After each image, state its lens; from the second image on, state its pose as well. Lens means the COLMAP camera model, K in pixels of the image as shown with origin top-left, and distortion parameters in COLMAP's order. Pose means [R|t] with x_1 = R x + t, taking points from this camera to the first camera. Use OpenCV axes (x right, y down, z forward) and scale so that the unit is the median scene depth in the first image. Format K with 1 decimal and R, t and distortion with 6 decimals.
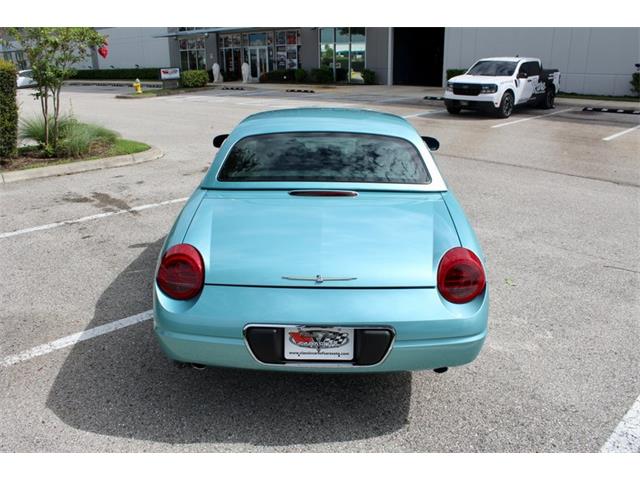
lens RADIAL K [[533.3, 0, 322.8], [0, 533.3, 243.8], [0, 0, 1]] dist [-0.160743, 0.133783]
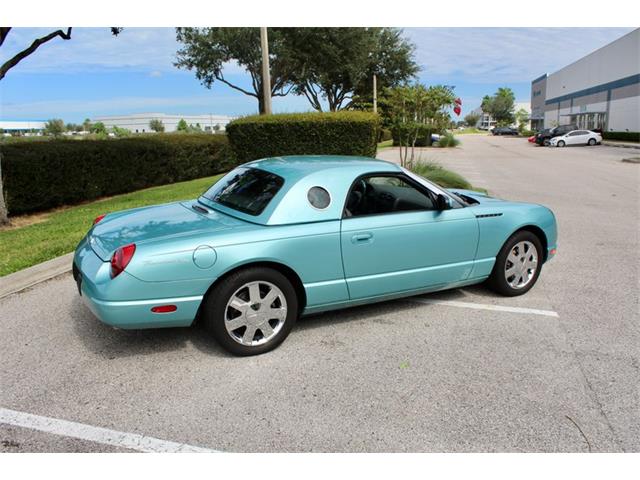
lens RADIAL K [[533.3, 0, 315.9], [0, 533.3, 247.2], [0, 0, 1]] dist [-0.160743, 0.133783]
pose [[0.495498, 0.197230, -0.845921, 0.461607], [-0.285894, 0.956648, 0.055584, -0.054854], [0.820211, 0.214302, 0.530404, 0.185818]]
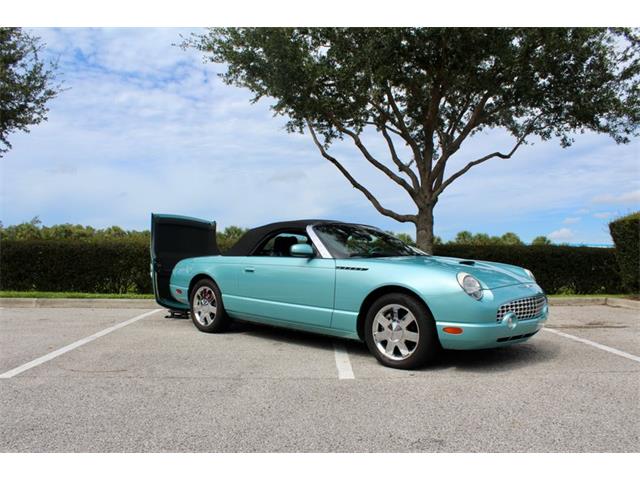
lens RADIAL K [[533.3, 0, 315.5], [0, 533.3, 254.1], [0, 0, 1]] dist [-0.160743, 0.133783]
pose [[-0.677882, -0.006254, -0.735144, 0.516622], [-0.252768, 0.940984, 0.225074, -0.230617], [0.690351, 0.338394, -0.639456, 0.910438]]
